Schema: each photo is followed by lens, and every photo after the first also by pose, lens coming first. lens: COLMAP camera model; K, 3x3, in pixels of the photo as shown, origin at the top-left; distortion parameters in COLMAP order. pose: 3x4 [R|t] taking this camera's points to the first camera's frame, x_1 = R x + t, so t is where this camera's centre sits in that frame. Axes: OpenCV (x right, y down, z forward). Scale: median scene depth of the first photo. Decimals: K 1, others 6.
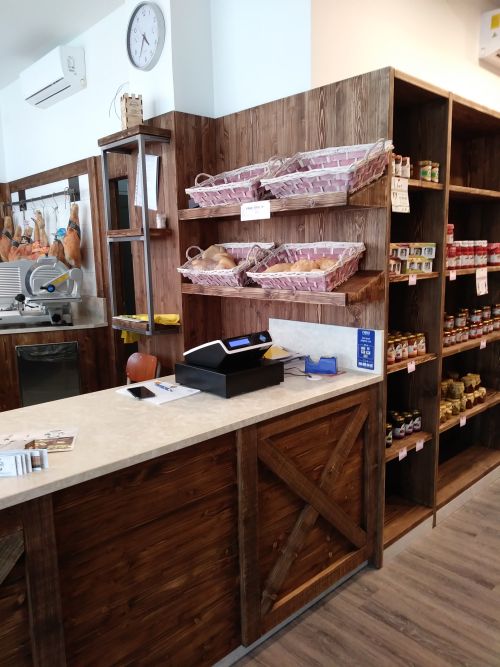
lens RADIAL K [[518.7, 0, 245.5], [0, 518.7, 329.9], [0, 0, 1]] dist [0.026150, -0.043375]
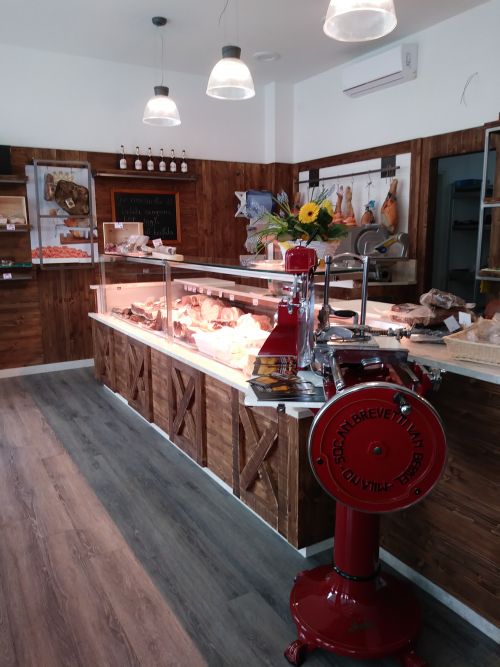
lens RADIAL K [[518.7, 0, 245.5], [0, 518.7, 329.9], [0, 0, 1]] dist [0.026150, -0.043375]
pose [[0.977476, 0.049602, -0.205133, -0.660340], [-0.043816, 0.998506, 0.032658, 0.125186], [0.206447, -0.022935, 0.978189, -0.385237]]
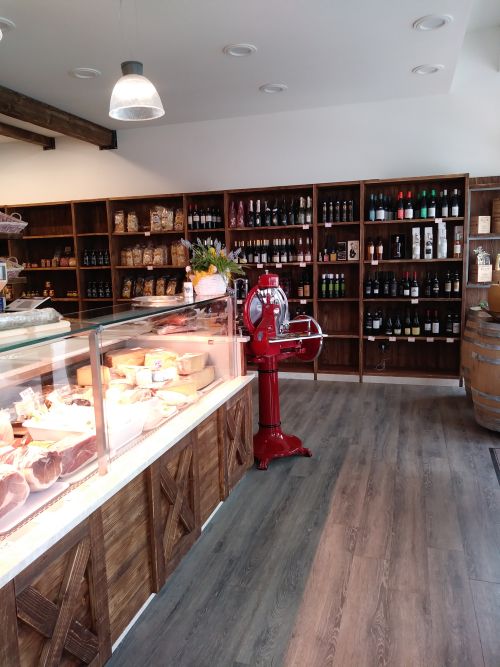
lens RADIAL K [[518.7, 0, 245.5], [0, 518.7, 329.9], [0, 0, 1]] dist [0.026150, -0.043375]
pose [[-0.494025, -0.090695, 0.864704, -1.927668], [0.174638, 0.963924, 0.200876, -0.115880], [-0.851728, 0.250248, -0.460364, 1.082903]]
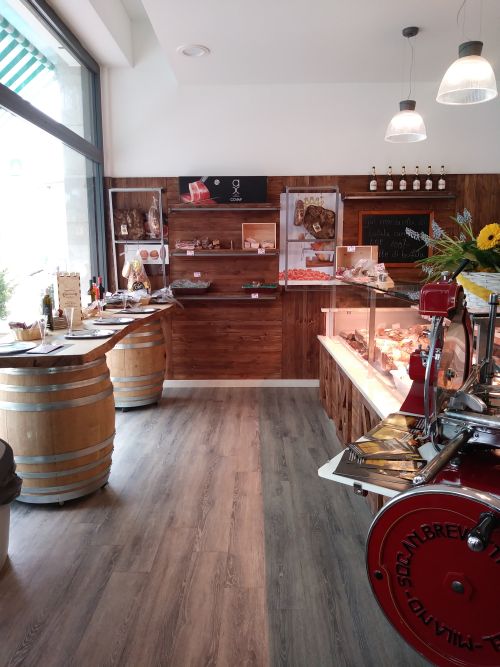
lens RADIAL K [[512.6, 0, 250.0], [0, 512.6, 333.5], [0, 0, 1]] dist [0.067416, -0.108577]
pose [[0.725500, 0.117026, -0.678200, -0.504926], [-0.115504, 0.992164, 0.047642, 0.081624], [0.678461, 0.043770, 0.733332, -0.202997]]
